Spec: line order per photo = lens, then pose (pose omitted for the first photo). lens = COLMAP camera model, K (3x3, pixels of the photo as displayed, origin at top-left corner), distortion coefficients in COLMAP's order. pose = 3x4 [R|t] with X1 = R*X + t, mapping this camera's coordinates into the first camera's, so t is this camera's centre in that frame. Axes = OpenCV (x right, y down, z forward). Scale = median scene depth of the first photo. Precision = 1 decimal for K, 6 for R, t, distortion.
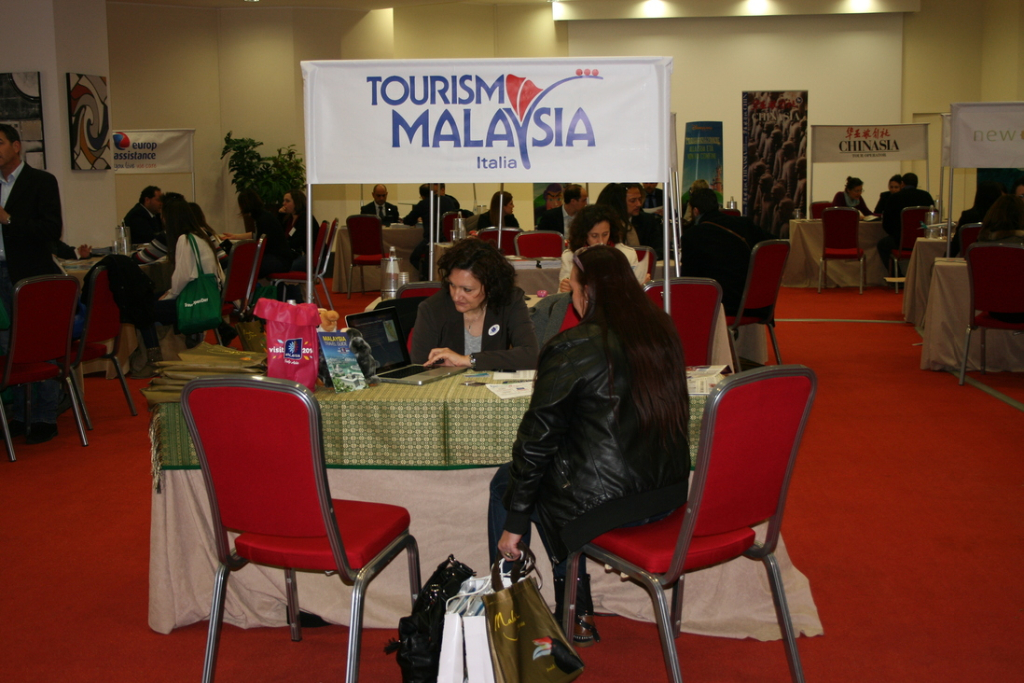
lens RADIAL K [[1324.2, 0, 512.5], [0, 1324.2, 341.4], [0, 0, 1]] dist [-0.038718, 0.000000]
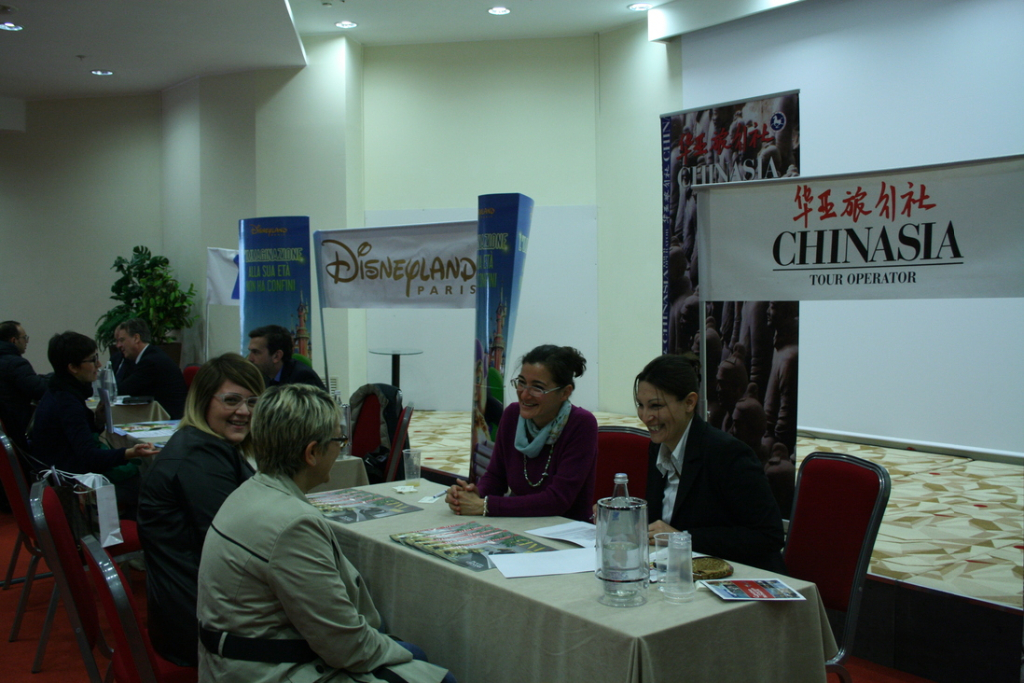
lens RADIAL K [[1070.0, 0, 511.0], [0, 1070.0, 338.4], [0, 0, 1]] dist [-0.011716, 0.000000]
pose [[0.676320, 0.042112, -0.735403, 0.378728], [-0.101275, 0.994199, -0.036207, -0.108181], [0.729613, 0.098965, 0.676662, 0.762004]]
